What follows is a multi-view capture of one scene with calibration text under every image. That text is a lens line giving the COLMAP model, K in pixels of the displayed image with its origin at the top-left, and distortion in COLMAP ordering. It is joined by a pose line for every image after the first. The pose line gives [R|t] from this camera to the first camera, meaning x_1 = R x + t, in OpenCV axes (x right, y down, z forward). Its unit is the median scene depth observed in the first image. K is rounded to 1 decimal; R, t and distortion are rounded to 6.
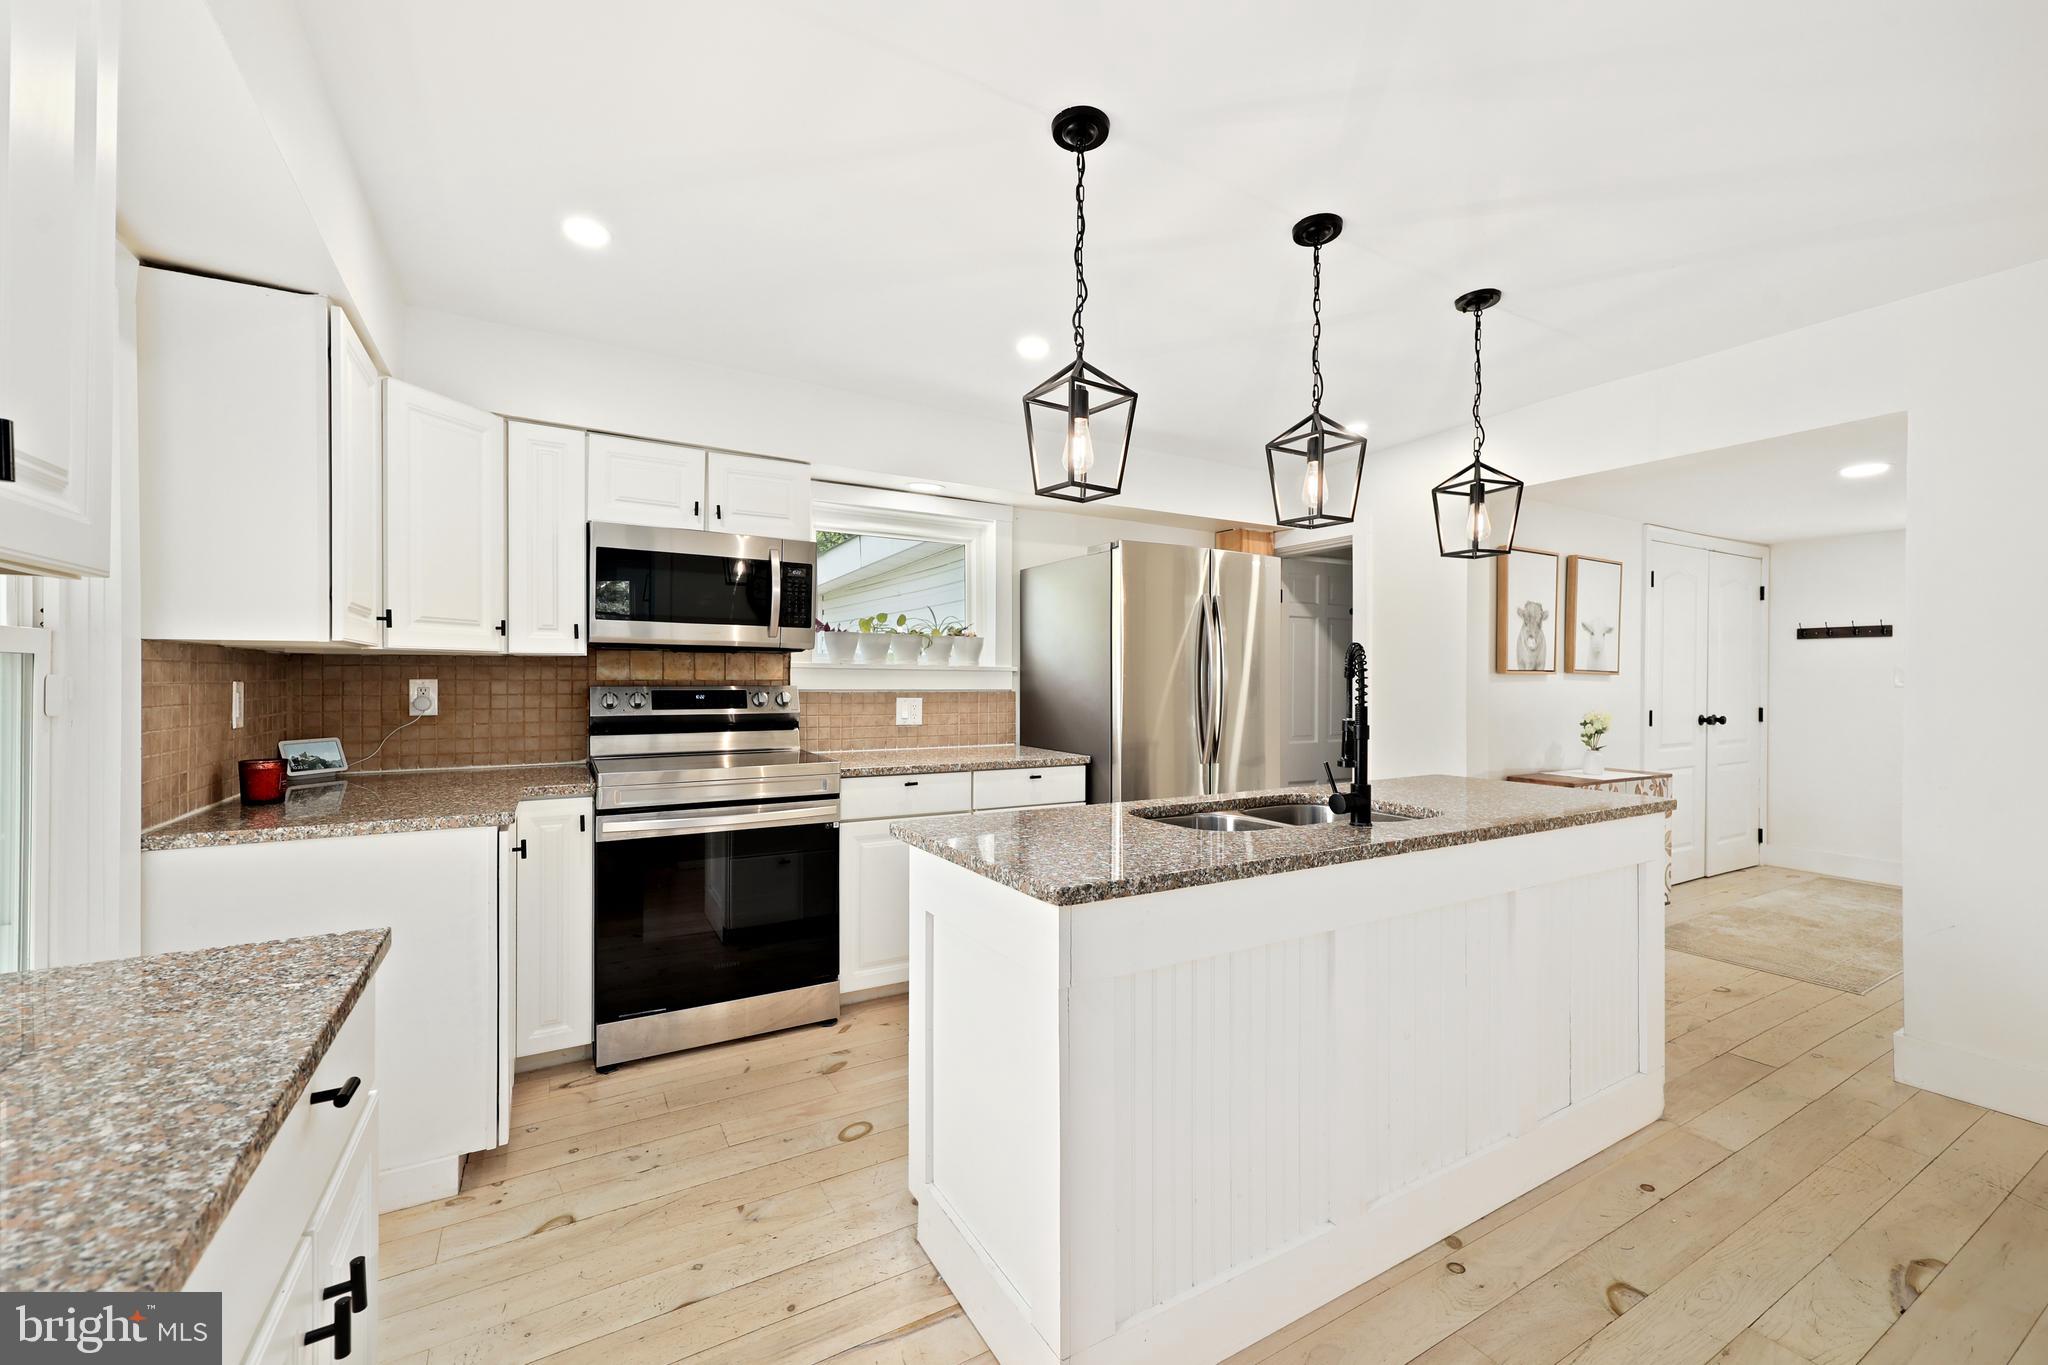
lens RADIAL K [[834.6, 0, 1031.7], [0, 834.6, 676.4], [0, 0, 1]] dist [0.000115, -0.000044]
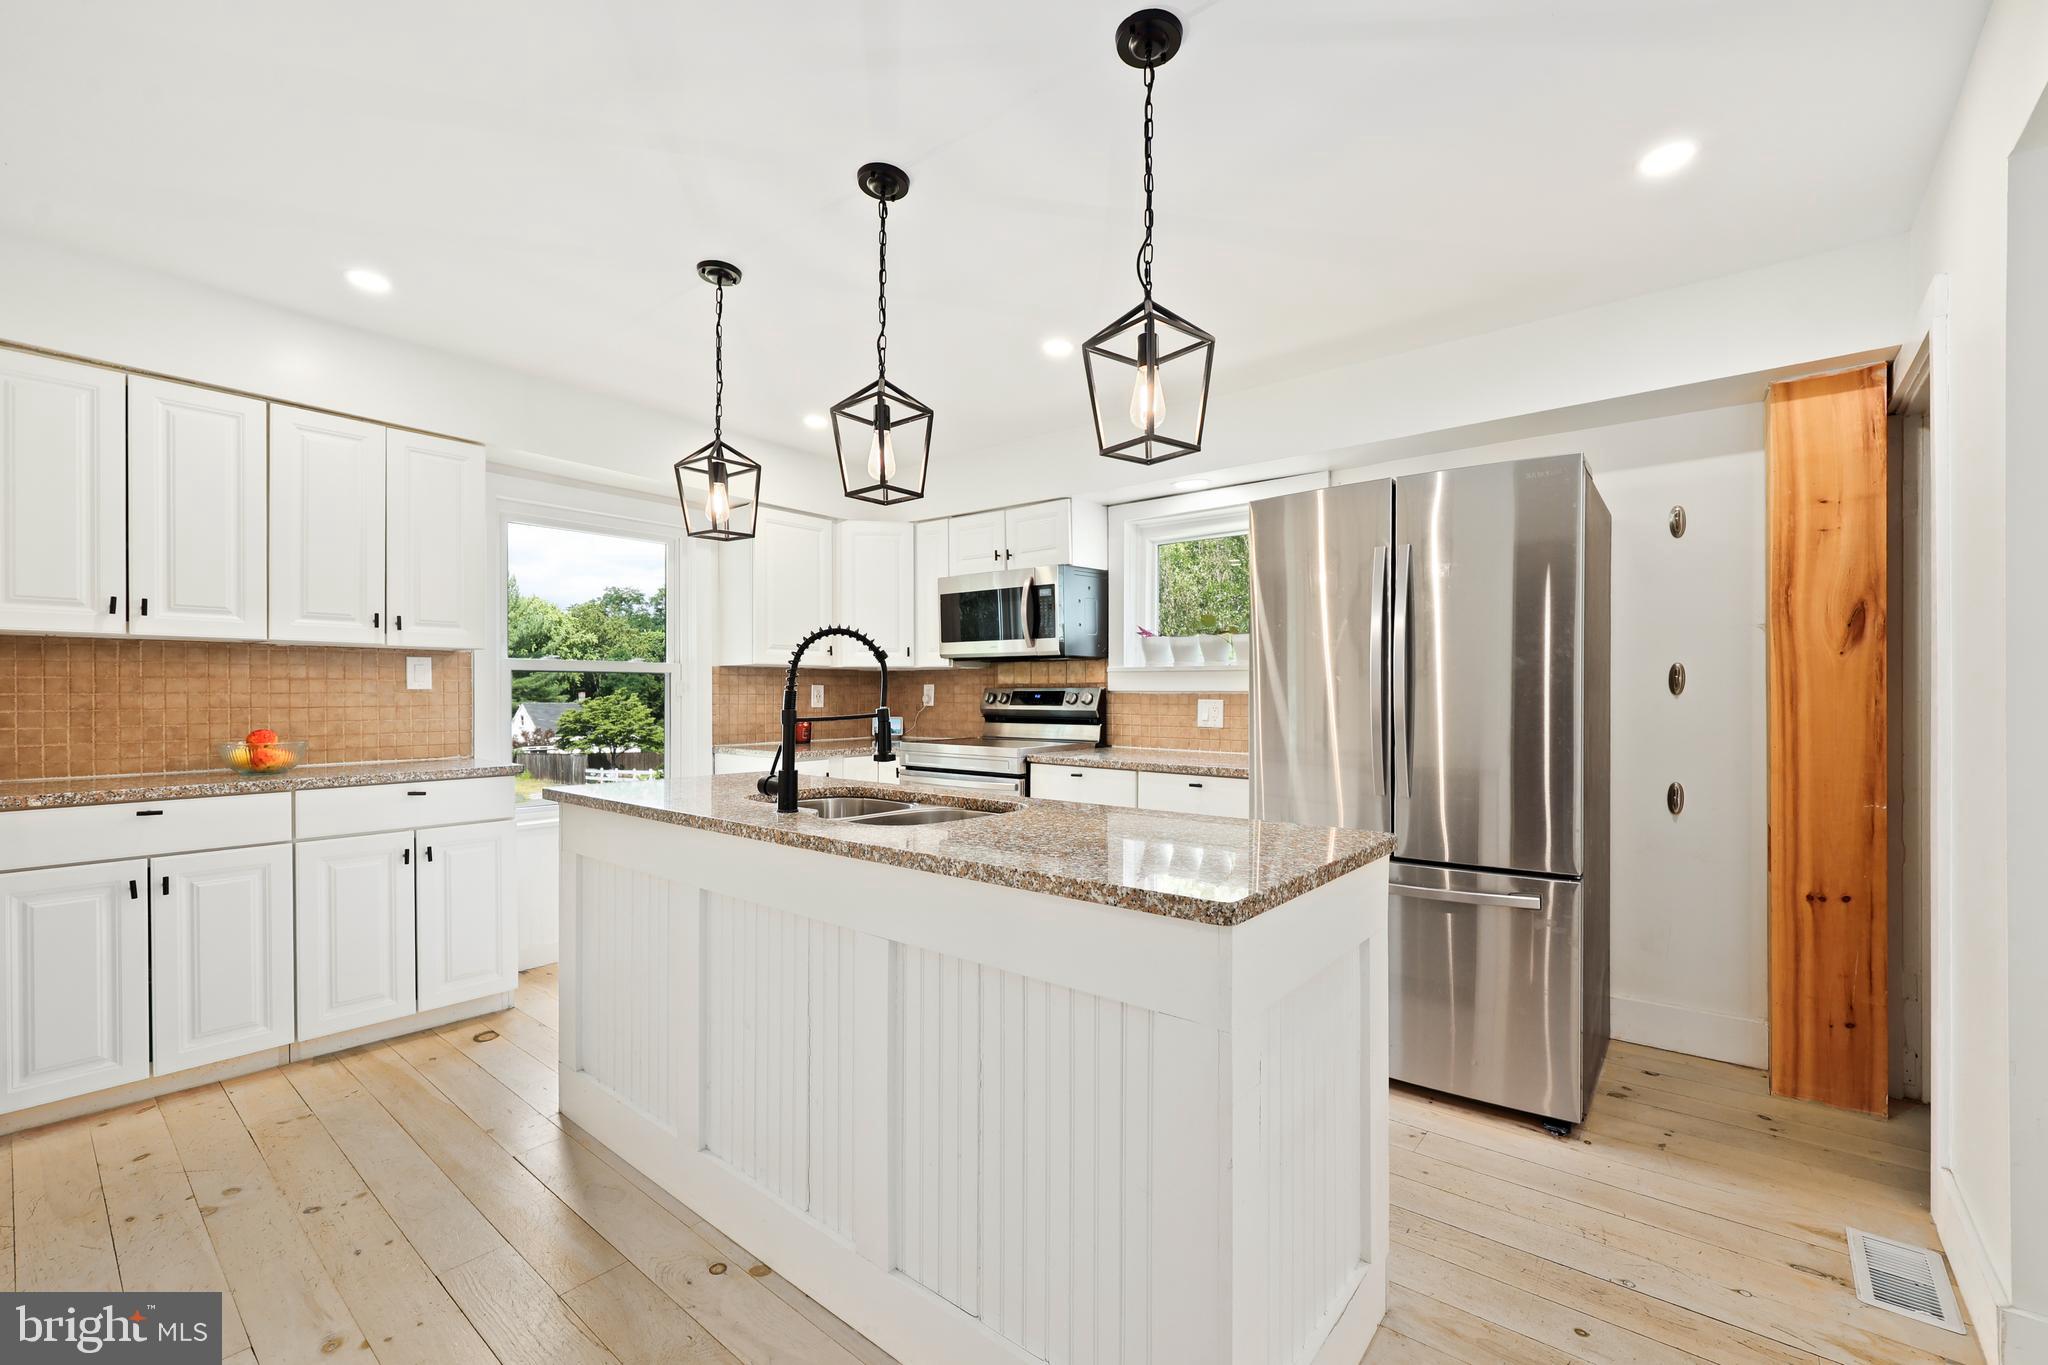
lens RADIAL K [[834.6, 0, 1031.2], [0, 834.6, 696.9], [0, 0, 1]] dist [0.000115, -0.000044]
pose [[0.356466, 0.000083, -0.934308, 0.819641], [0.002711, 0.999996, 0.001123, 0.024377], [0.934304, -0.002934, 0.356464, 0.529916]]
